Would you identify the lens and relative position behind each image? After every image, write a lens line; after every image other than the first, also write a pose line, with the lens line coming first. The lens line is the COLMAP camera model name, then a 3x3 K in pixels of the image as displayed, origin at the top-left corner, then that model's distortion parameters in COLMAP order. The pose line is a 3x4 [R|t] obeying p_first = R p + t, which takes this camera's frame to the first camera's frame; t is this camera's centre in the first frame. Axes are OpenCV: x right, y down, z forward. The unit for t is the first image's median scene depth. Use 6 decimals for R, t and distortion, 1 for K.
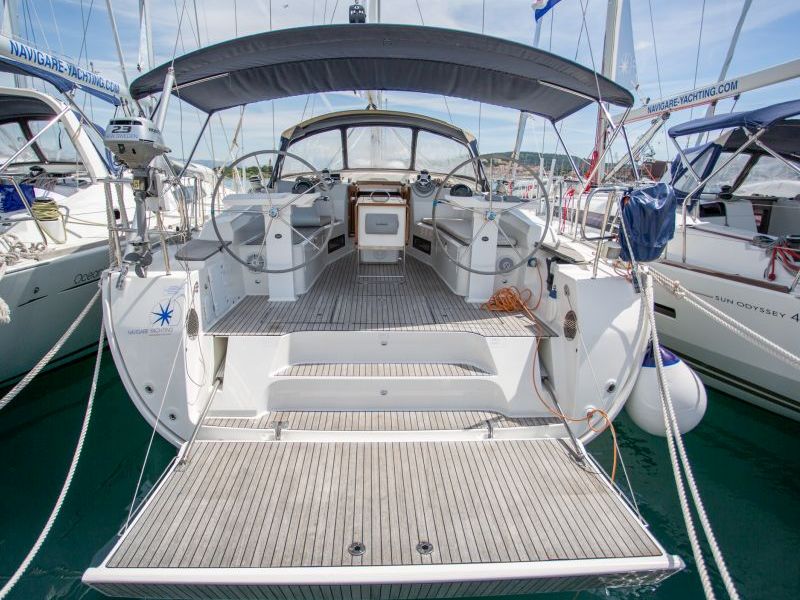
lens RADIAL K [[520.2, 0, 400.0], [0, 520.2, 300.0], [0, 0, 1]] dist [-0.074171, 0.032879]
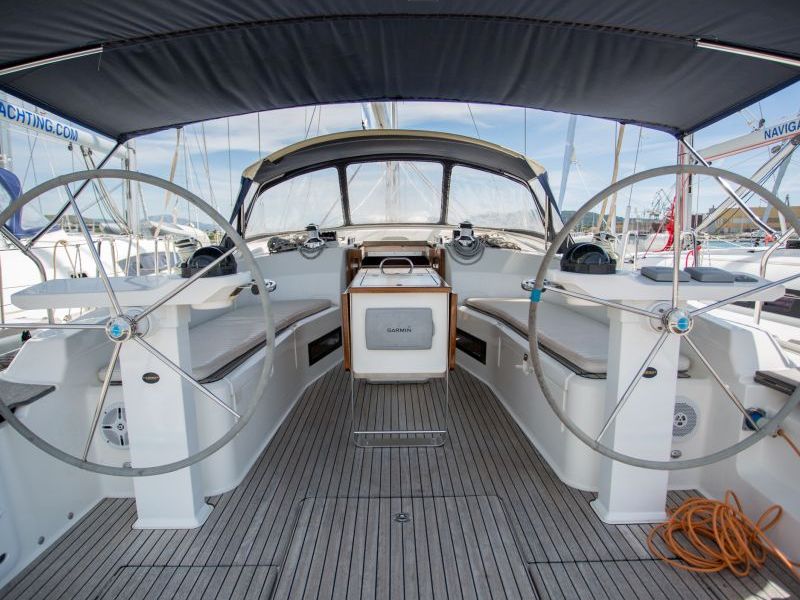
lens RADIAL K [[502.8, 0, 400.0], [0, 502.8, 300.0], [0, 0, 1]] dist [-0.070021, -0.000988]
pose [[0.998996, -0.021899, -0.039087, -0.012052], [0.017549, 0.993956, -0.108363, -0.095357], [0.041224, 0.107569, 0.993343, 0.415932]]
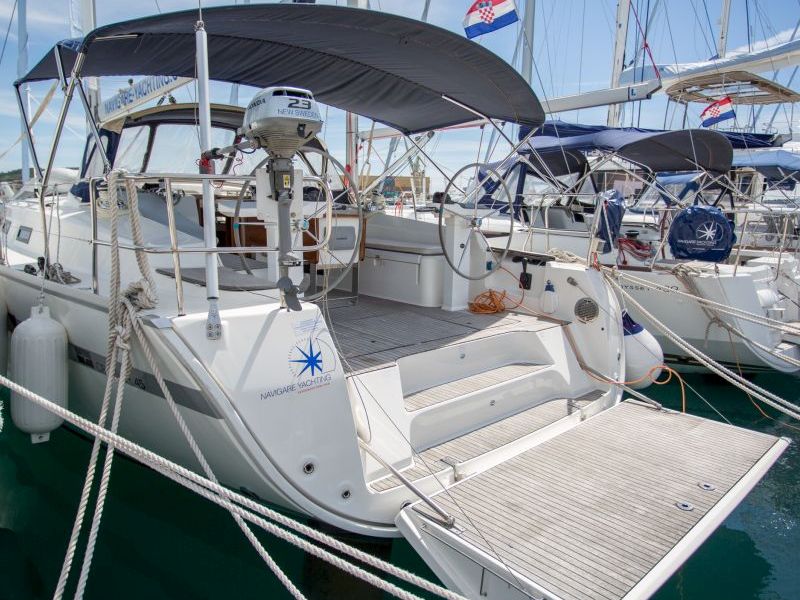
lens RADIAL K [[589.4, 0, 430.8], [0, 589.4, 296.9], [0, 0, 1]] dist [-0.047265, -0.000153]
pose [[0.736293, -0.109219, 0.667790, -0.459483], [0.152677, 0.988253, -0.006706, -0.014913], [-0.659214, 0.106894, 0.744319, 0.133608]]
